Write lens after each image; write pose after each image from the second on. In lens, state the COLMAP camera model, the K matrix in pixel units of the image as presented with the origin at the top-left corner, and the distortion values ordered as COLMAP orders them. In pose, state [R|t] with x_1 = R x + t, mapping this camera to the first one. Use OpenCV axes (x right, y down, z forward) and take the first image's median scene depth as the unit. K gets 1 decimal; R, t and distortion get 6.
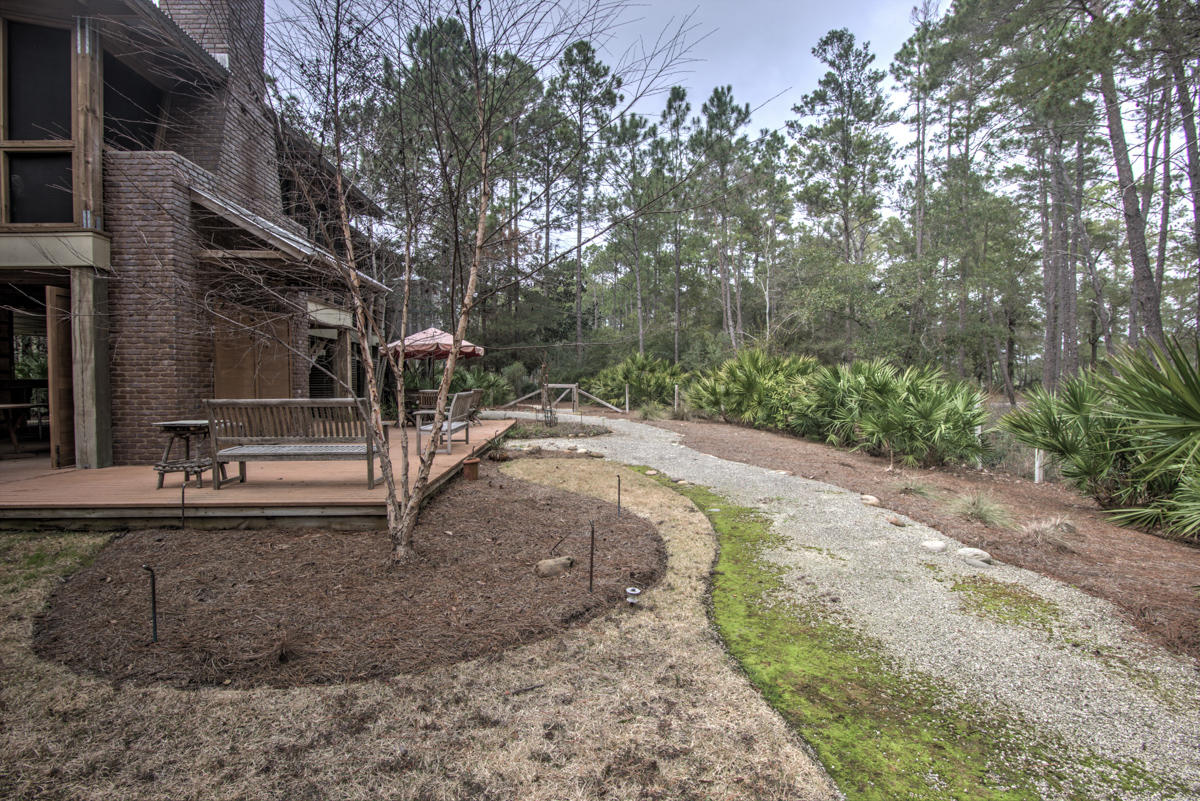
lens RADIAL K [[582.4, 0, 599.1], [0, 582.4, 396.9], [0, 0, 1]] dist [-0.021430, -0.000378]
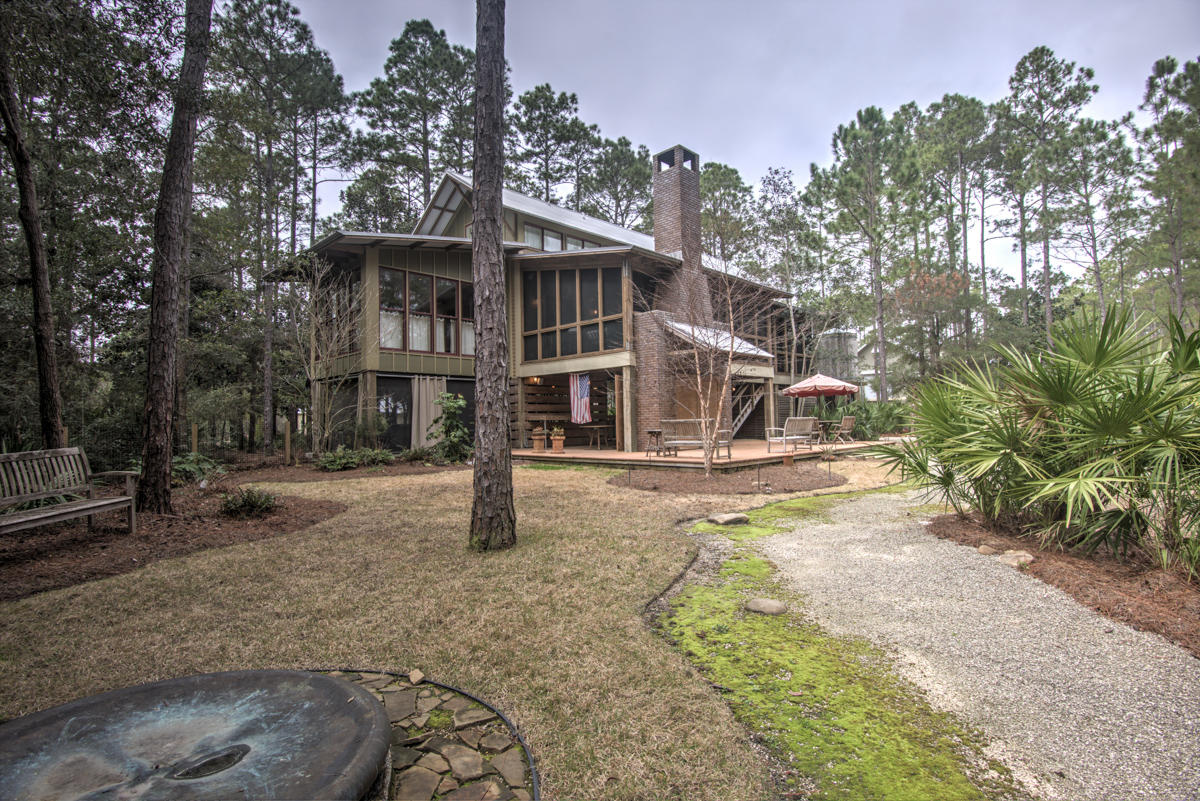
lens RADIAL K [[582.4, 0, 597.3], [0, 582.4, 401.0], [0, 0, 1]] dist [-0.021430, -0.000378]
pose [[0.678806, -0.037111, -0.733380, 0.739876], [-0.002120, 0.998619, -0.052495, 0.040560], [0.734315, 0.037188, 0.677790, -0.682440]]
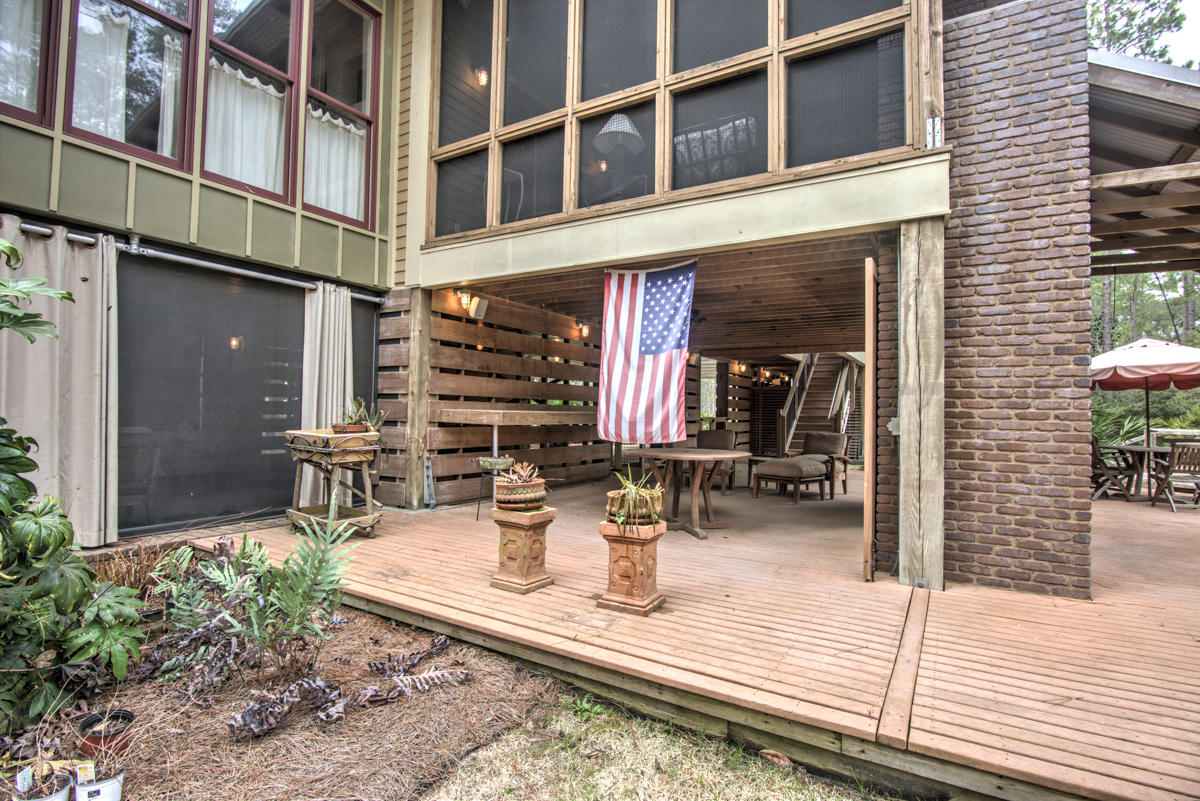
lens RADIAL K [[582.4, 0, 598.7], [0, 582.4, 399.0], [0, 0, 1]] dist [-0.021430, -0.000378]
pose [[0.827412, 0.004630, -0.561577, -0.819753], [-0.035337, 0.998414, -0.043832, -0.017509], [0.560483, 0.056111, 0.826263, 0.357231]]
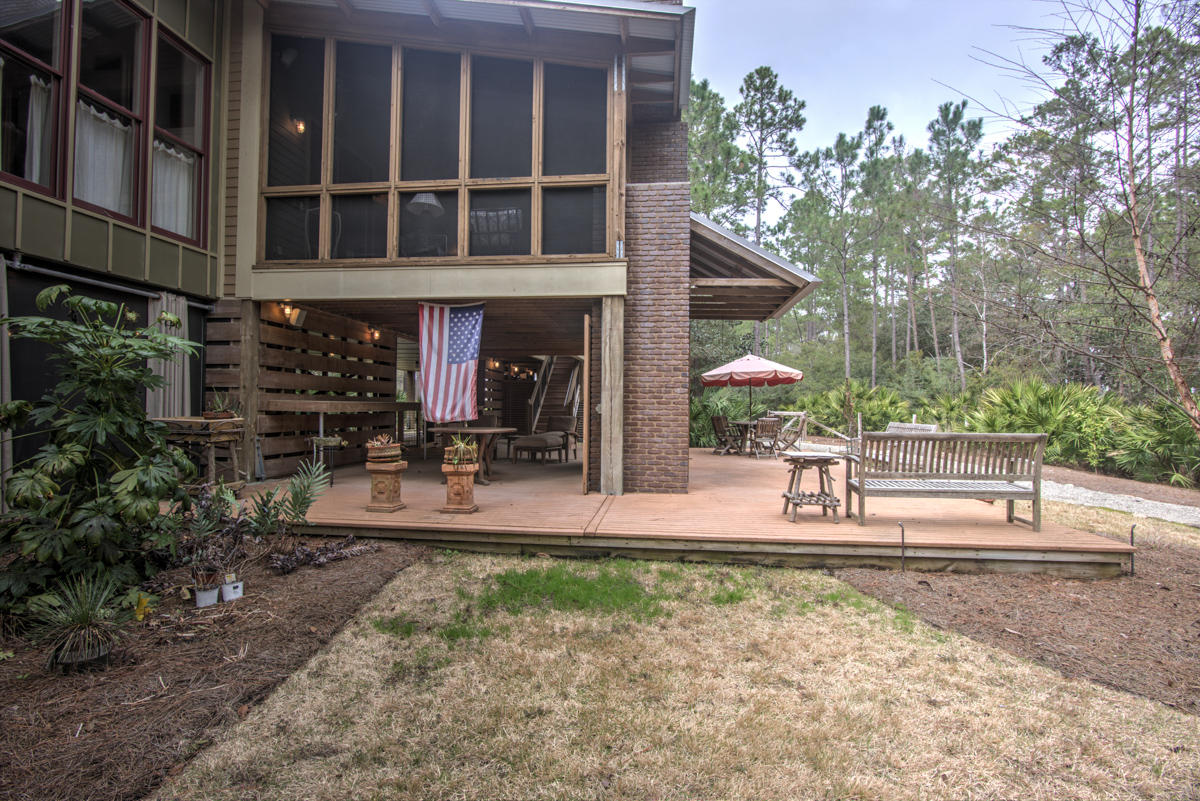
lens RADIAL K [[582.4, 0, 599.6], [0, 582.4, 397.1], [0, 0, 1]] dist [-0.021430, -0.000378]
pose [[0.987449, 0.010933, -0.157558, -0.737030], [-0.017624, 0.998998, -0.041130, -0.004207], [0.156950, 0.043391, 0.986653, -0.019152]]
